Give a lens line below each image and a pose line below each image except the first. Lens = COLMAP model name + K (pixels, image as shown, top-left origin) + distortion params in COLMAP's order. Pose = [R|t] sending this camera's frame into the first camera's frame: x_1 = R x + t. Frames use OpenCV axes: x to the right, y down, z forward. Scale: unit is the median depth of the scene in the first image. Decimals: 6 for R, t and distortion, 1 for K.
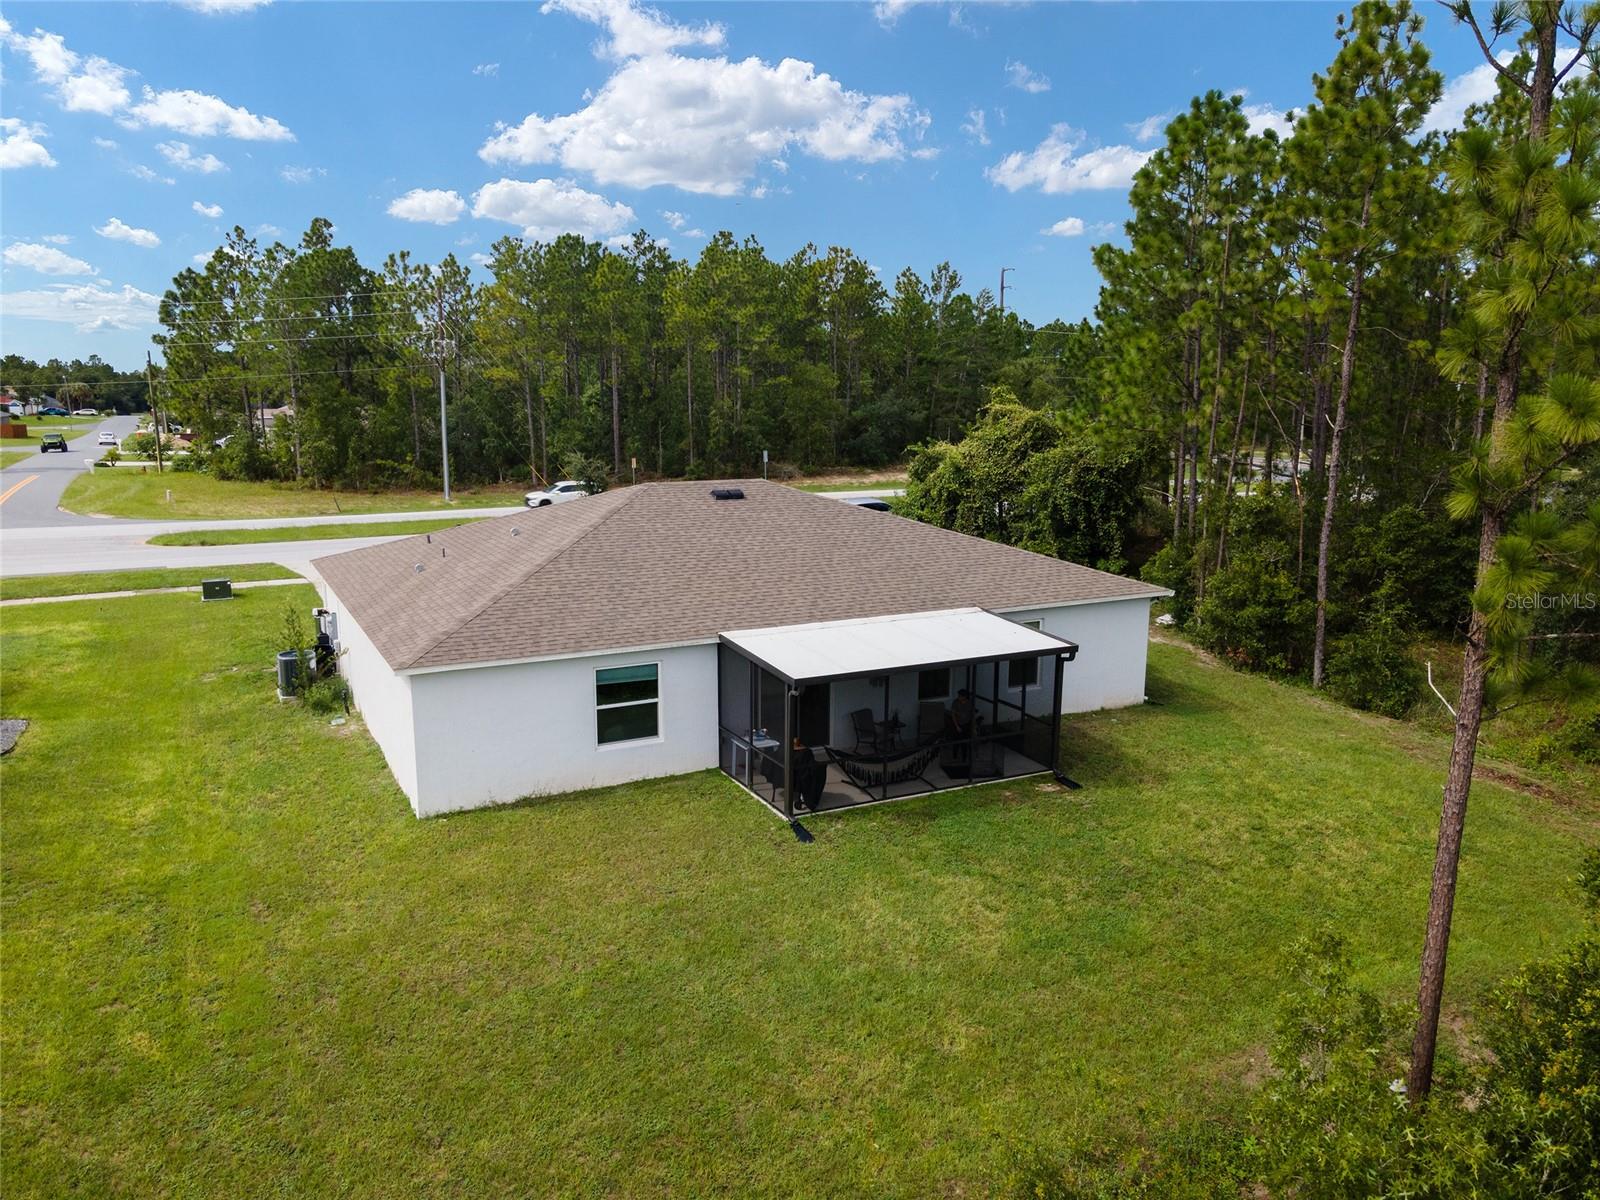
lens RADIAL K [[1152.8, 0, 800.1], [0, 1152.8, 660.9], [0, 0, 1]] dist [0.039612, 0.001789]
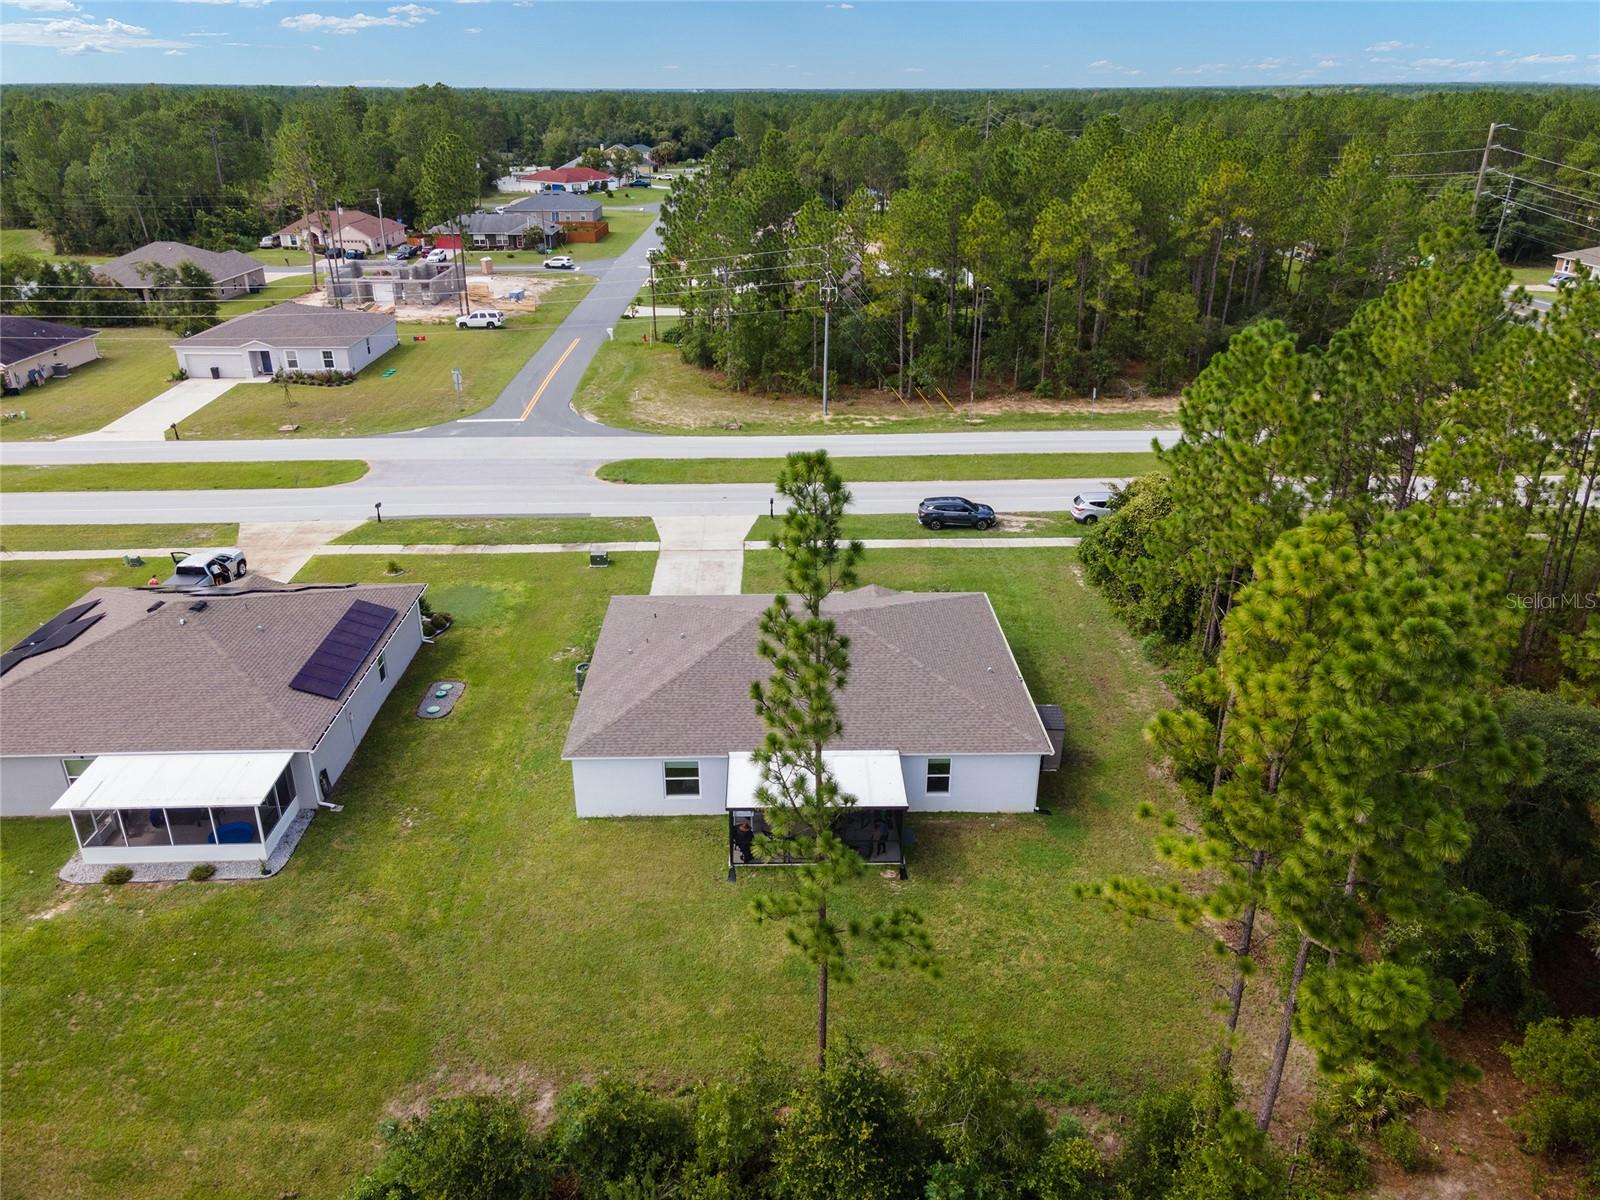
lens RADIAL K [[1167.3, 0, 796.8], [0, 1167.3, 606.8], [0, 0, 1]] dist [0.037759, 0.004735]
pose [[0.898352, 0.175735, -0.402592, 0.757553], [-0.099923, 0.974216, 0.202283, -0.655594], [0.427760, -0.141493, 0.892749, -0.620765]]
